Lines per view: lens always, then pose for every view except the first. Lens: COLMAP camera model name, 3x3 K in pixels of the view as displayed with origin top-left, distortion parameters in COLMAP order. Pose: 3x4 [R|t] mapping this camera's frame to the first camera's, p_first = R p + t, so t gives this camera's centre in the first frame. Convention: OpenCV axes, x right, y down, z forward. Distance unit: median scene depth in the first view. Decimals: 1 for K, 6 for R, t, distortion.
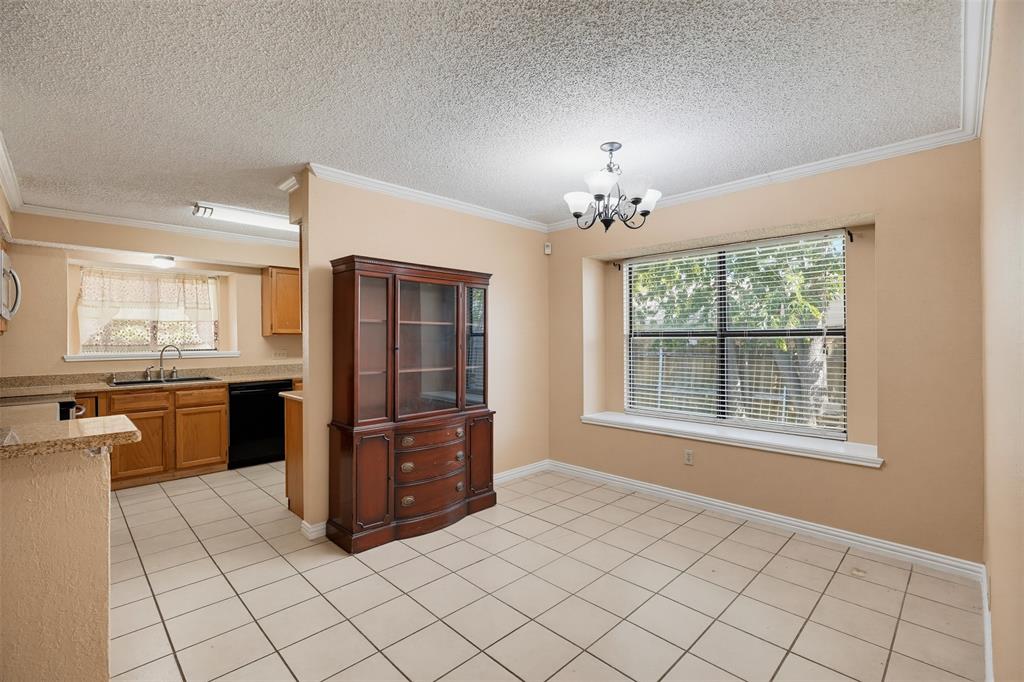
lens RADIAL K [[463.1, 0, 512.2], [0, 463.1, 338.6], [0, 0, 1]] dist [0.002966, 0.000332]
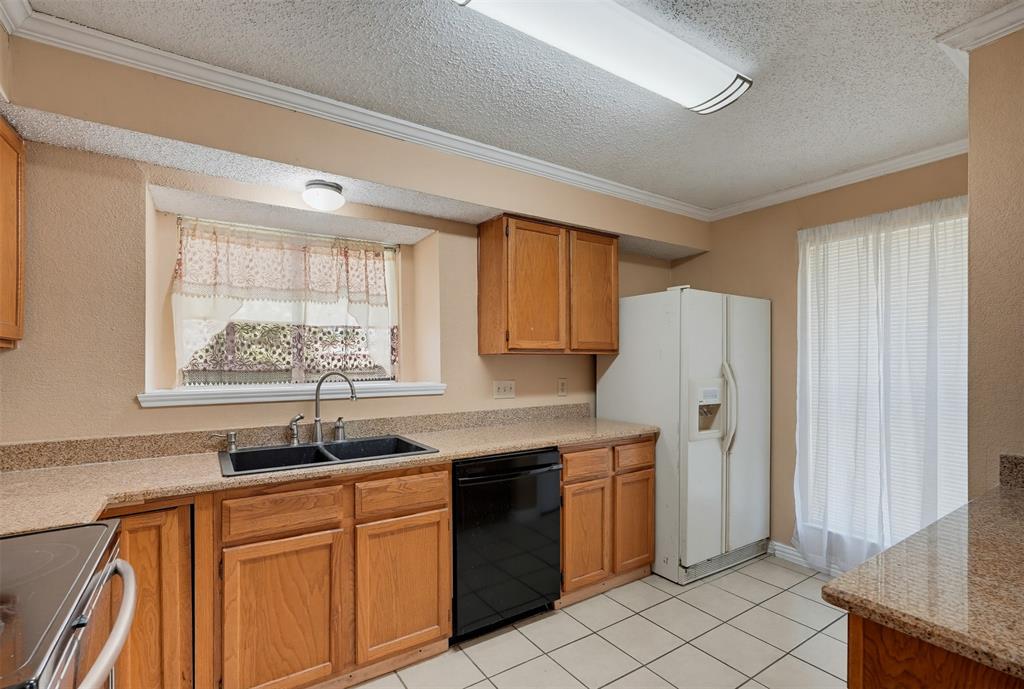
lens RADIAL K [[457.9, 0, 493.3], [0, 457.9, 361.3], [0, 0, 1]] dist [-0.006695, -0.000053]
pose [[0.979181, 0.006845, -0.202874, -0.482153], [-0.006580, 0.999976, 0.001979, 0.000815], [0.202883, -0.000603, 0.979203, 0.572918]]
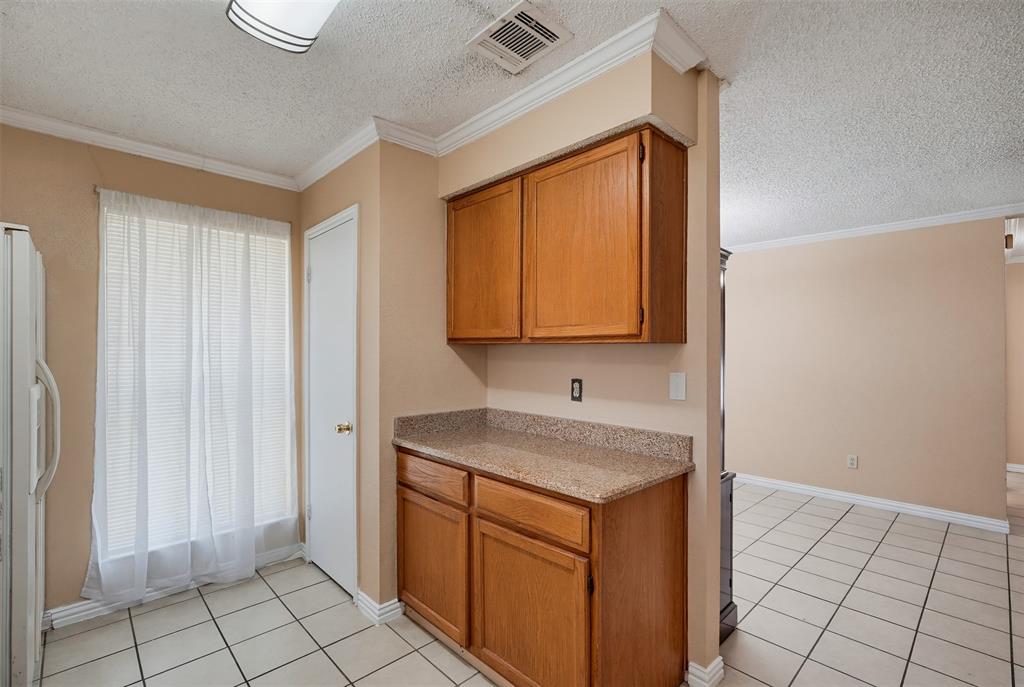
lens RADIAL K [[463.1, 0, 507.6], [0, 463.1, 348.4], [0, 0, 1]] dist [0.002966, 0.000332]
pose [[0.027245, 0.015455, 0.999509, -0.687864], [0.000991, 0.999880, -0.015488, 0.000014], [-0.999628, 0.001413, 0.027226, 0.823652]]
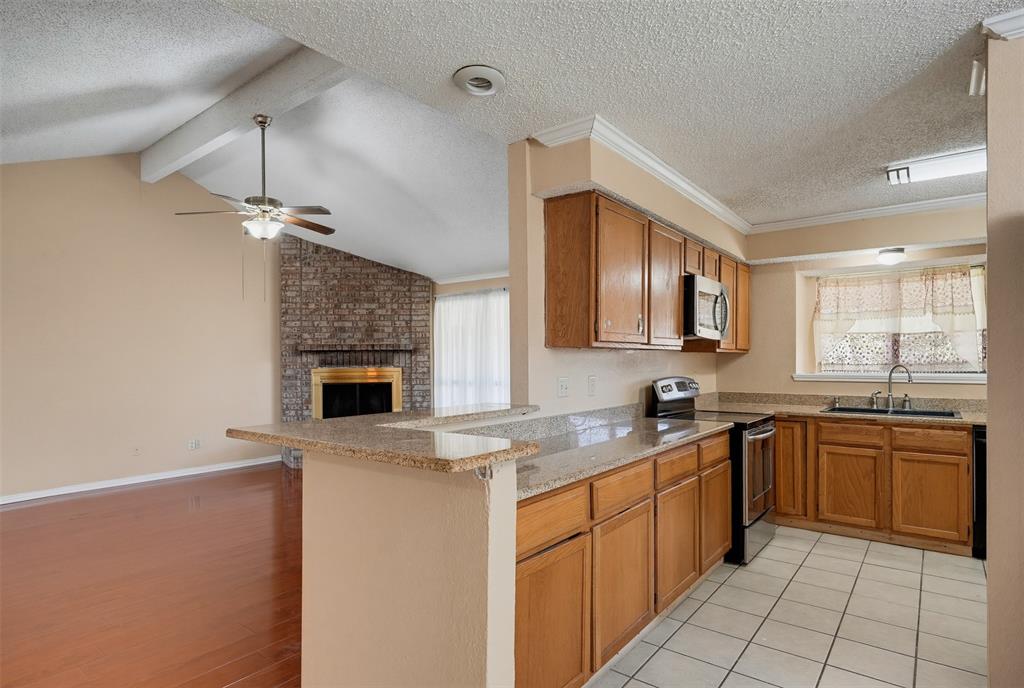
lens RADIAL K [[554.1, 0, 503.7], [0, 554.1, 359.3], [0, 0, 1]] dist [-0.005681, 0.001496]
pose [[0.128295, 0.005839, -0.991719, 0.073245], [0.001612, 0.999980, 0.006096, -0.001605], [0.991735, -0.002381, 0.128284, 0.244883]]
